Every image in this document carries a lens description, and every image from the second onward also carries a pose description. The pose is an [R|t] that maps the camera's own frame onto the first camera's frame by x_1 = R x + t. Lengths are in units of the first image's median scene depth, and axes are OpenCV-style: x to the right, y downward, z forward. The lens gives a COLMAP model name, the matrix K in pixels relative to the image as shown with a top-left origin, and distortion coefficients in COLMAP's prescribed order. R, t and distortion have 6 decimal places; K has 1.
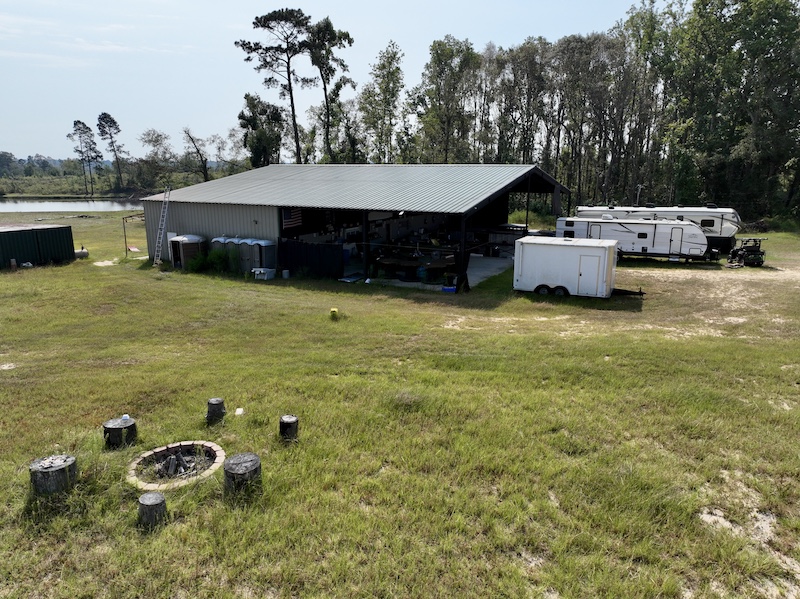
lens RADIAL K [[564.1, 0, 400.0], [0, 564.1, 299.5], [0, 0, 1]] dist [0.003768, 0.007654]
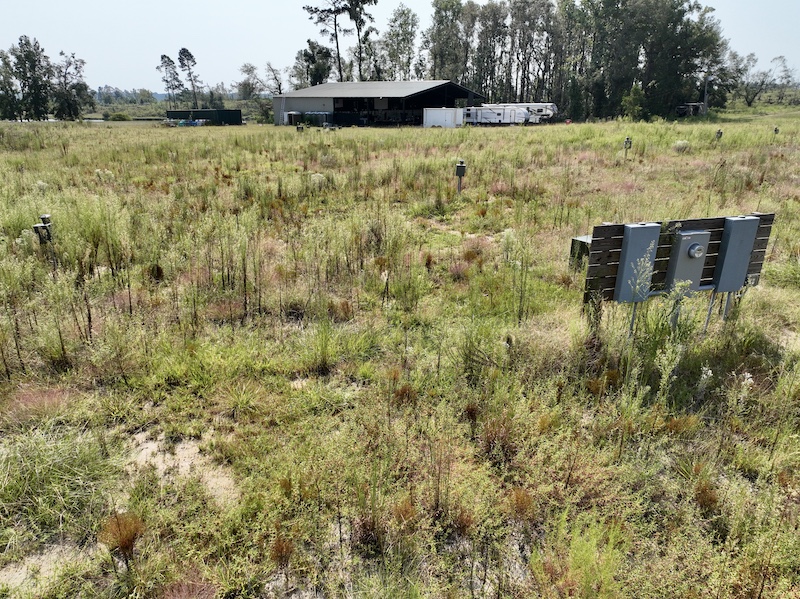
lens RADIAL K [[564.1, 0, 400.0], [0, 564.1, 299.5], [0, 0, 1]] dist [0.003768, 0.007654]
pose [[0.997277, 0.024191, -0.069672, 0.103270], [-0.016458, 0.993850, 0.109502, 0.170228], [0.071893, -0.108057, 0.991542, -0.588130]]
